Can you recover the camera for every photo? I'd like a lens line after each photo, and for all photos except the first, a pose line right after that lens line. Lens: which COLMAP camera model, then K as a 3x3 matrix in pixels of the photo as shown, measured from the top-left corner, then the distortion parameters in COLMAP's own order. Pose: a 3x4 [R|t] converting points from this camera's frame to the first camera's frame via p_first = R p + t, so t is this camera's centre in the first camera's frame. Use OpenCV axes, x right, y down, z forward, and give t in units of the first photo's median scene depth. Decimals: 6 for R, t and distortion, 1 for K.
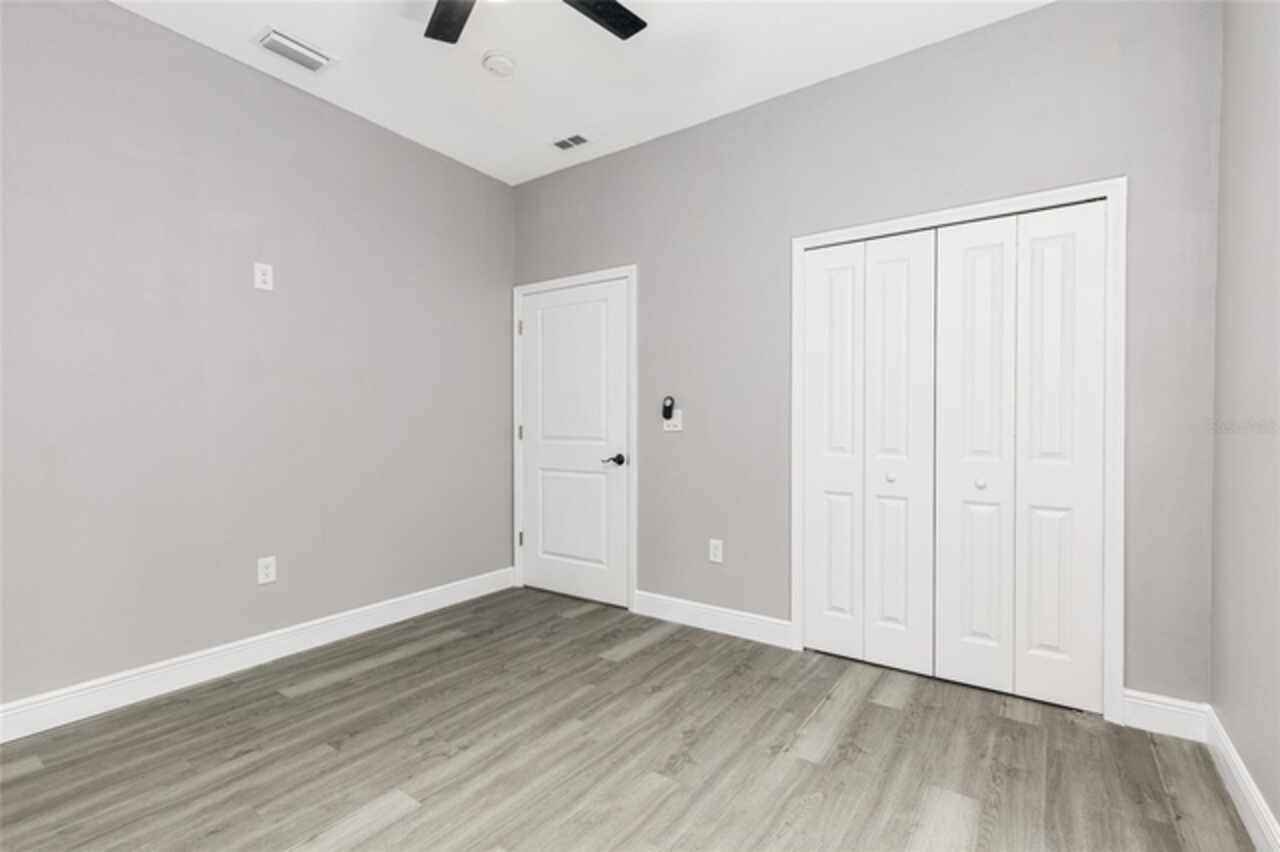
lens RADIAL K [[592.5, 0, 638.8], [0, 592.5, 432.4], [0, 0, 1]] dist [0.000647, -0.000040]
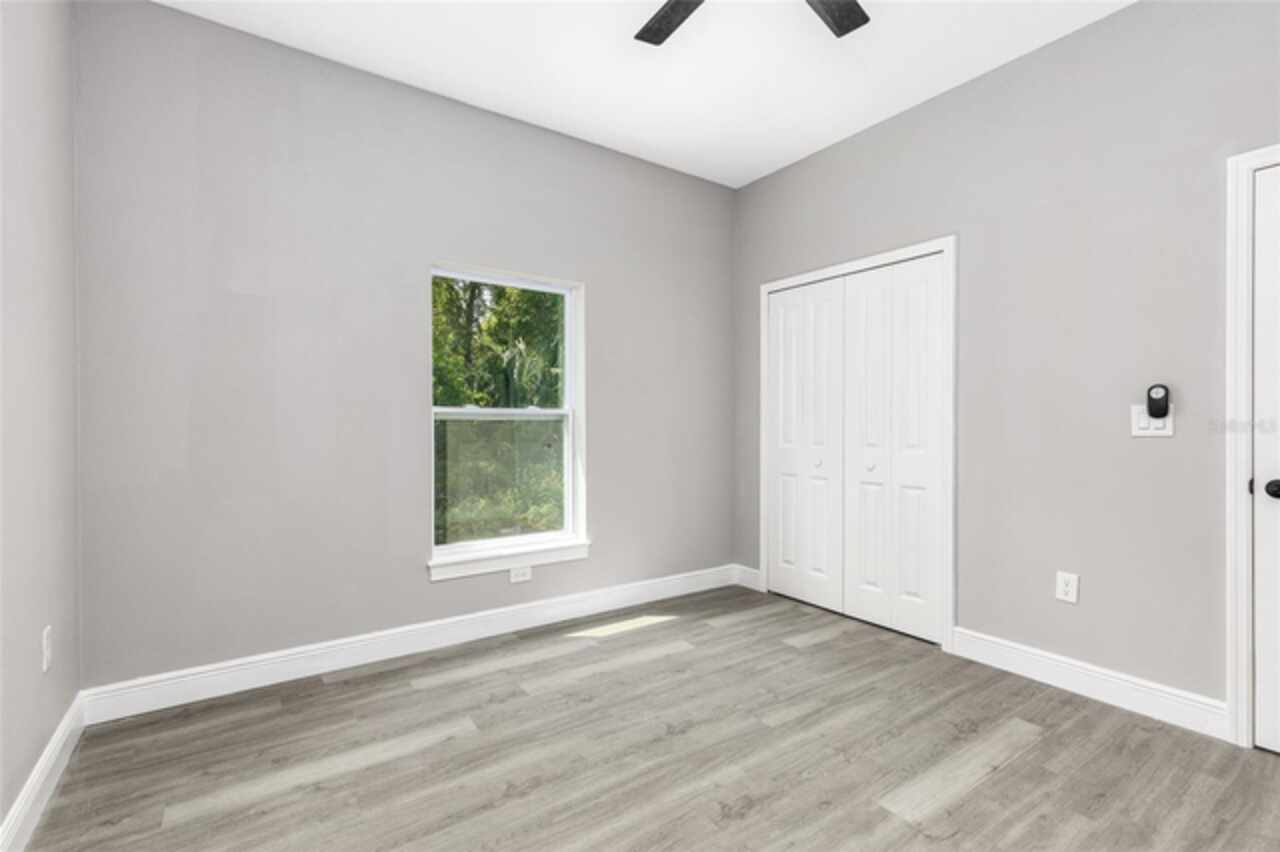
lens RADIAL K [[575.7, 0, 640.0], [0, 575.7, 426.0], [0, 0, 1]] dist [-0.017677, -0.000041]
pose [[0.937450, 0.004159, -0.348096, 0.497351], [-0.008250, 0.999913, -0.010269, 0.009860], [0.348023, 0.012498, 0.937403, -0.346892]]
